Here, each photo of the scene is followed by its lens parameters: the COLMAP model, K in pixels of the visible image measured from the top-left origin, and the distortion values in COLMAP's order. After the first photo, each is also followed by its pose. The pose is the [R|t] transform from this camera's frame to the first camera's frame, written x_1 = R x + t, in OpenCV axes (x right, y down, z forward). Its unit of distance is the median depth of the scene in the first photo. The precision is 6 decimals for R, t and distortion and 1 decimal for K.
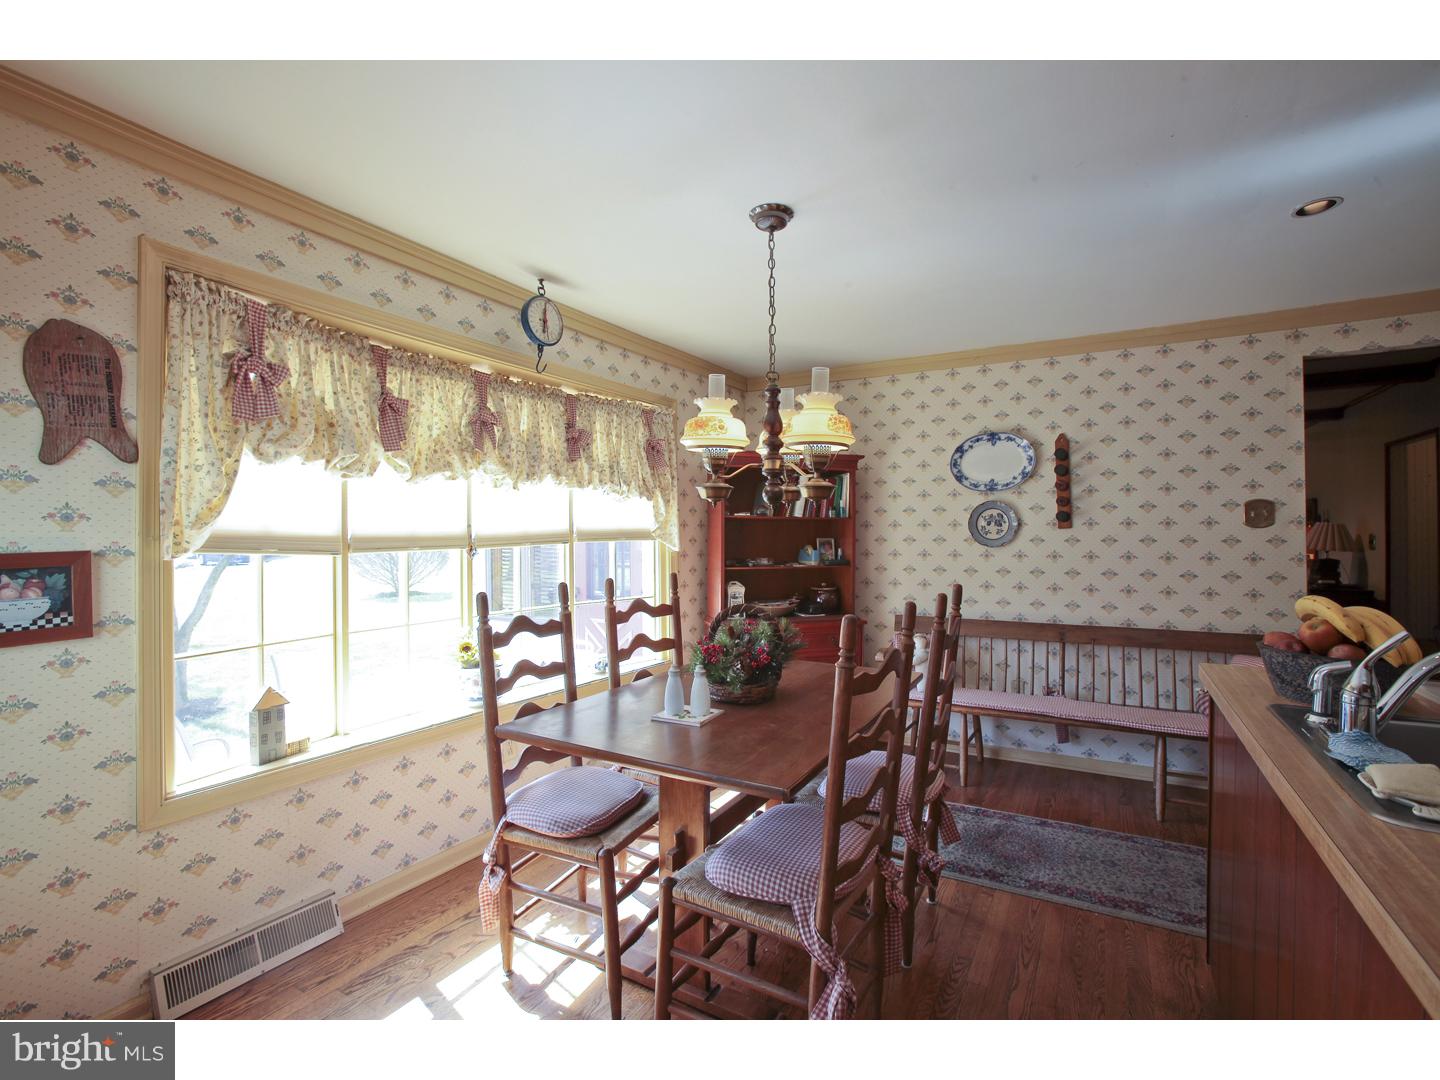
lens RADIAL K [[659.9, 0, 726.8], [0, 659.9, 531.6], [0, 0, 1]] dist [-0.018596, 0.001370]
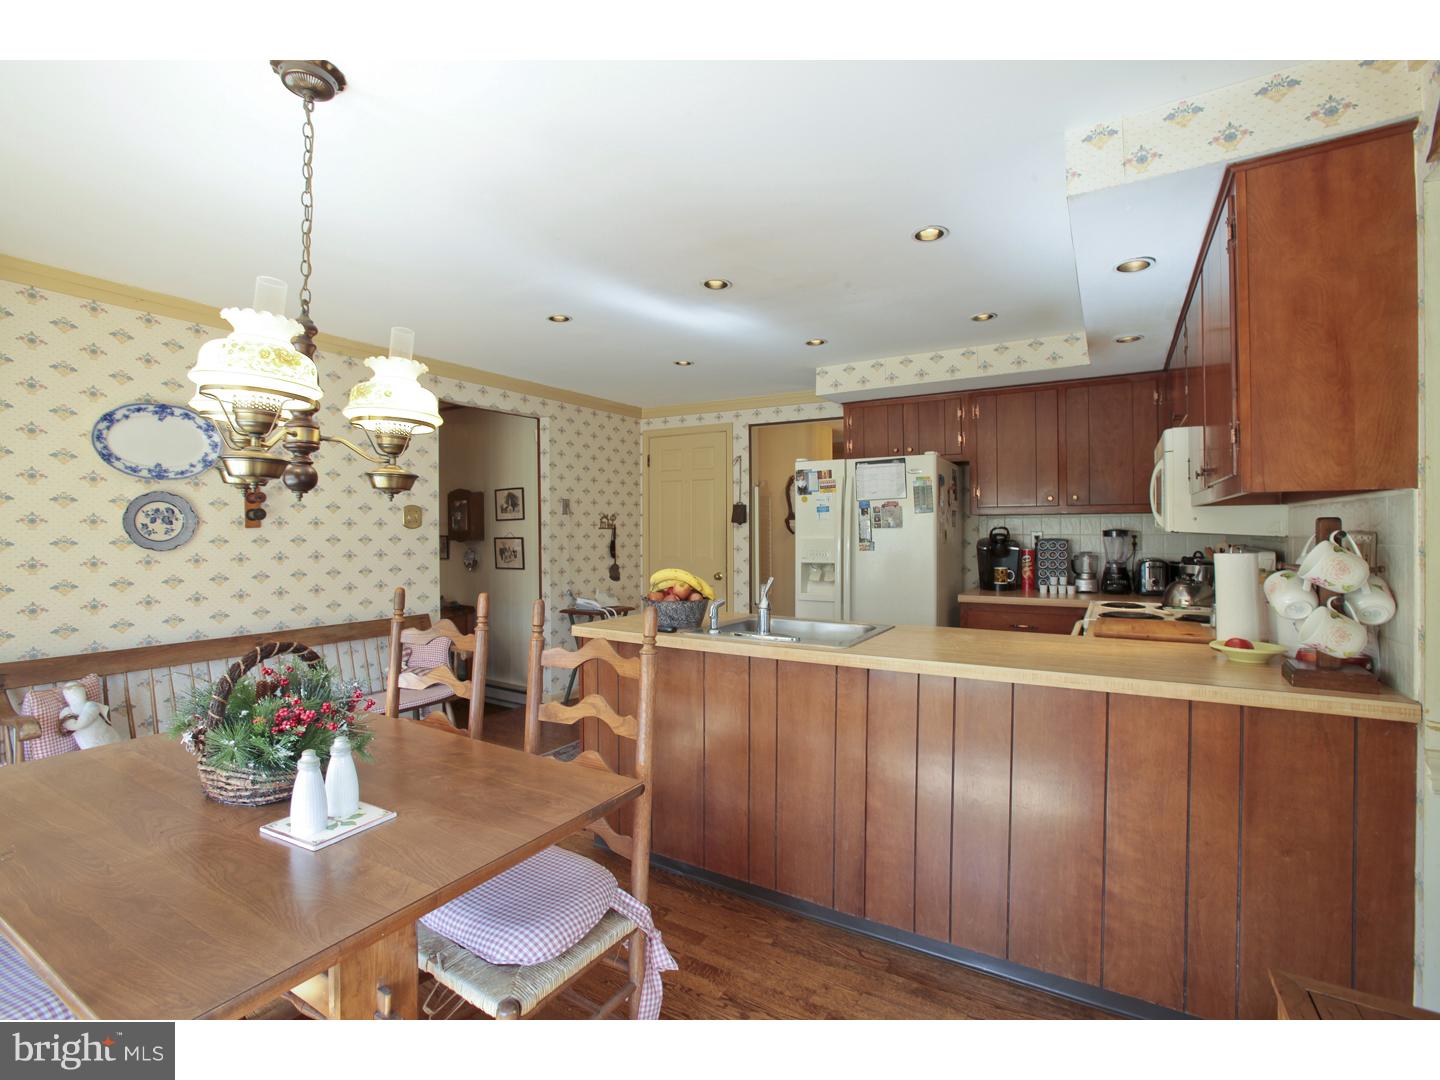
lens RADIAL K [[659.9, 0, 725.7], [0, 659.9, 533.0], [0, 0, 1]] dist [-0.018596, 0.001370]
pose [[0.023659, 0.004930, 0.999708, -0.357805], [0.007129, 0.999962, -0.005100, 0.011344], [-0.999695, 0.007247, 0.023623, 0.319171]]
